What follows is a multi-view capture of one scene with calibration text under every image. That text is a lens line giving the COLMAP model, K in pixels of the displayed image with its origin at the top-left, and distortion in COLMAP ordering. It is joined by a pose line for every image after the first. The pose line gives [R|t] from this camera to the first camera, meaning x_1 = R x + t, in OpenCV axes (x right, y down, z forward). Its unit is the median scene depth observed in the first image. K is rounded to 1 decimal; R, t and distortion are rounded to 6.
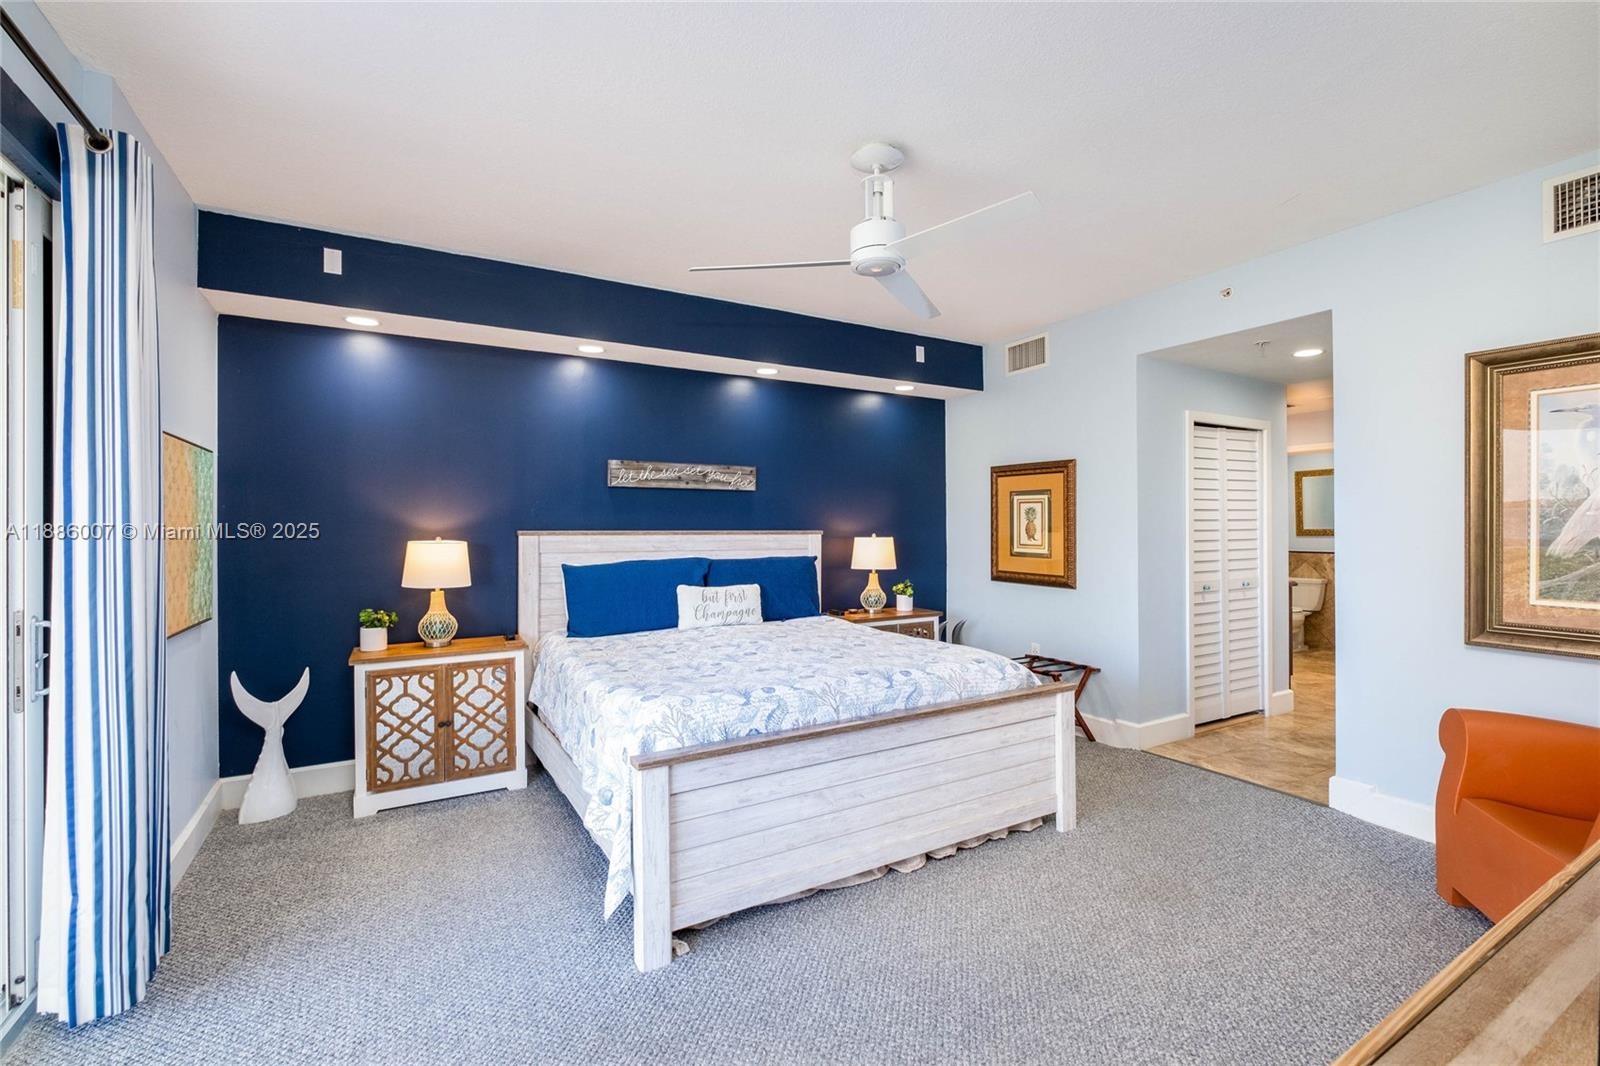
lens RADIAL K [[688.9, 0, 785.5], [0, 688.9, 526.3], [0, 0, 1]] dist [-0.008884, -0.000030]
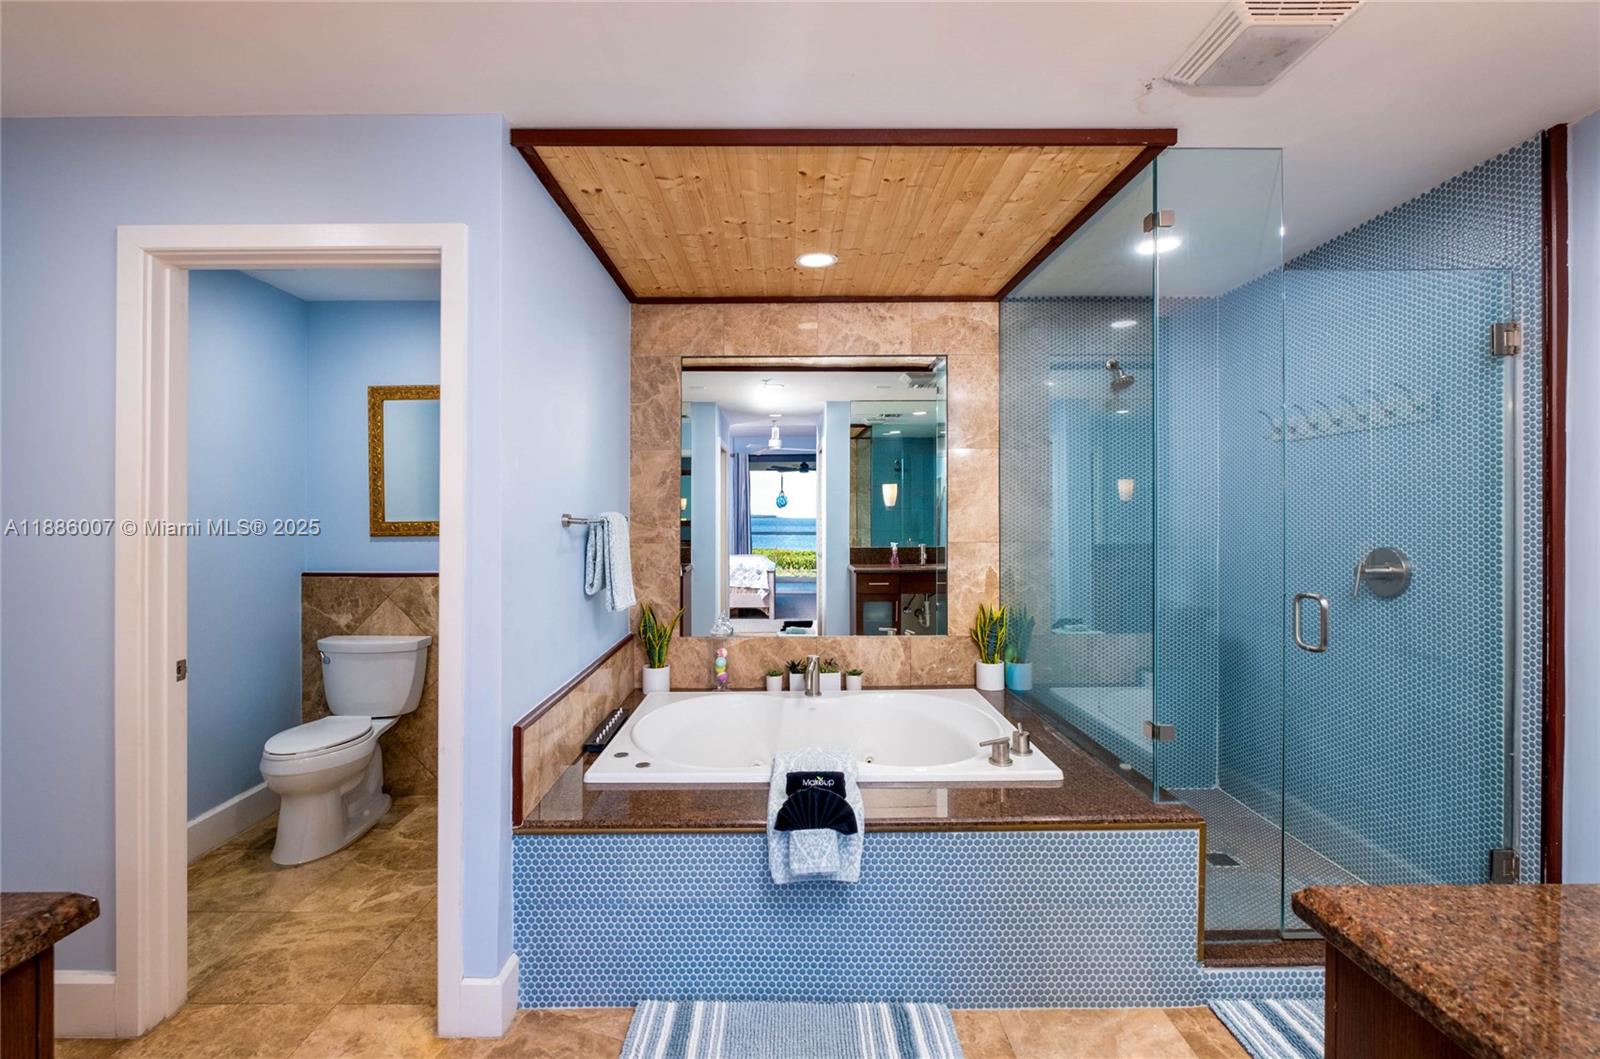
lens RADIAL K [[722.2, 0, 786.3], [0, 722.2, 507.5], [0, 0, 1]] dist [-0.003827, -0.000205]
pose [[0.492975, 0.007734, 0.870009, 0.839671], [0.000261, 0.999959, -0.009037, -0.000221], [-0.870044, 0.004682, 0.492953, 0.962878]]
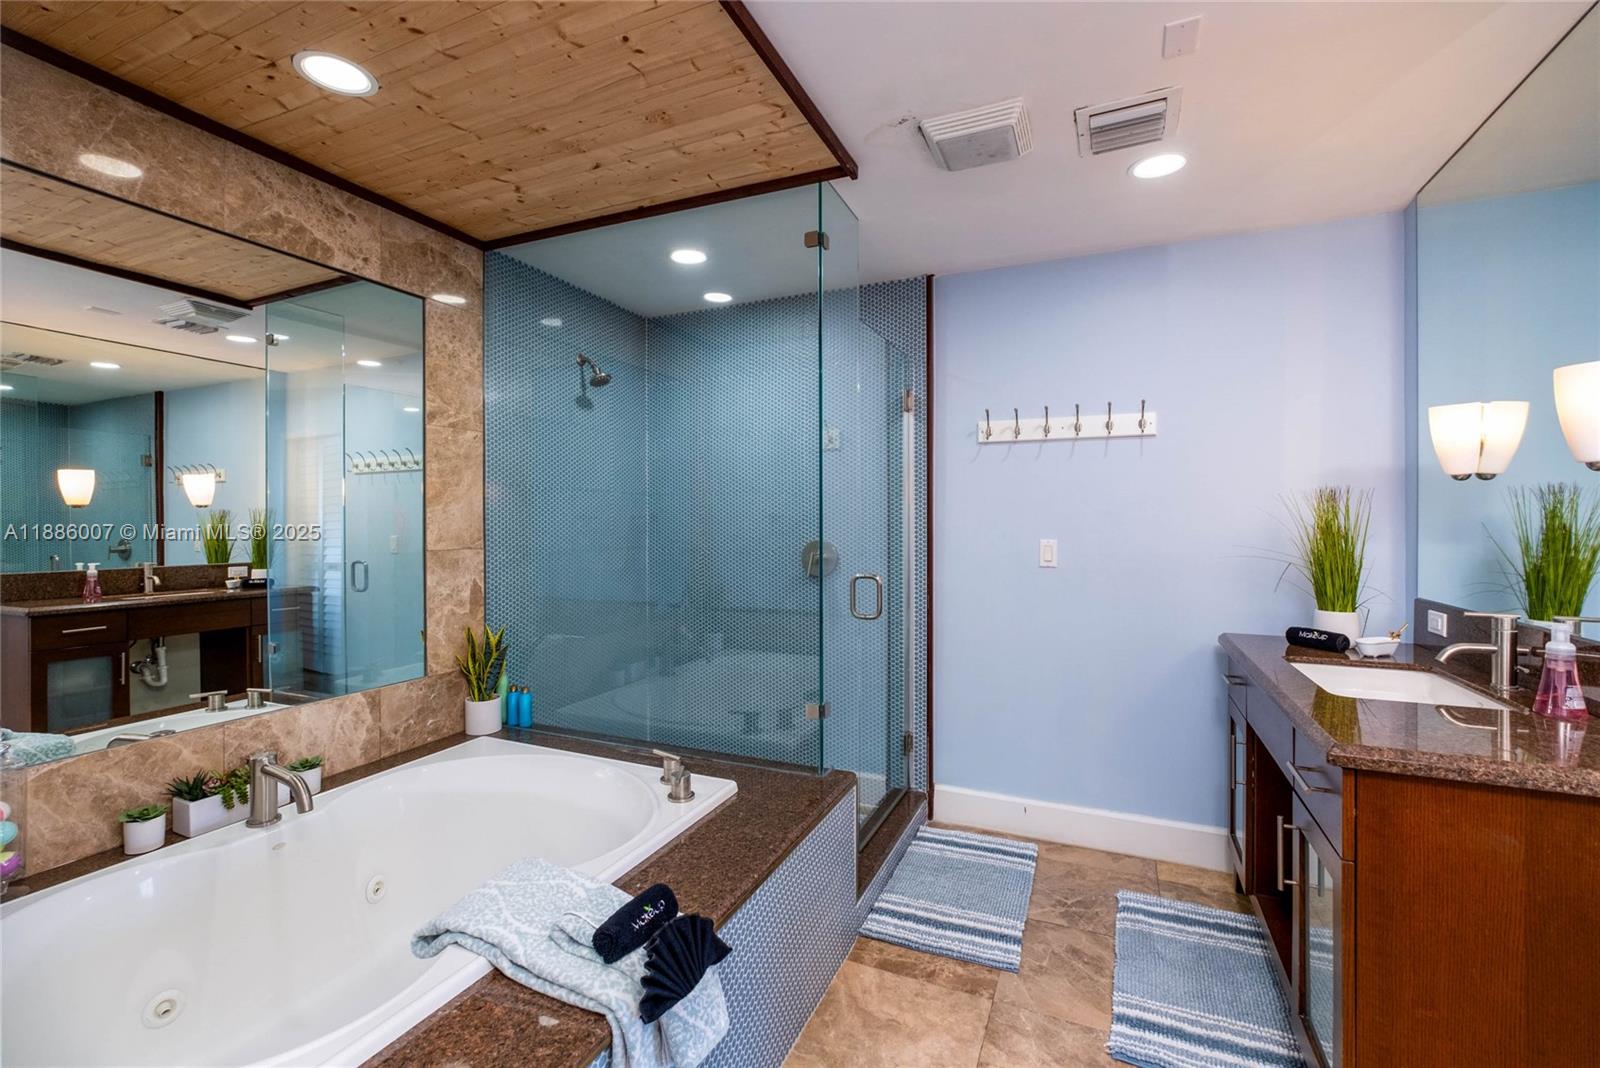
lens RADIAL K [[696.9, 0, 794.2], [0, 696.9, 522.5], [0, 0, 1]] dist [-0.001671, -0.000103]
pose [[-0.591032, 0.004533, 0.806635, 0.981569], [0.000325, 0.999985, -0.005381, 0.011022], [-0.806648, -0.002918, -0.591025, 1.290590]]
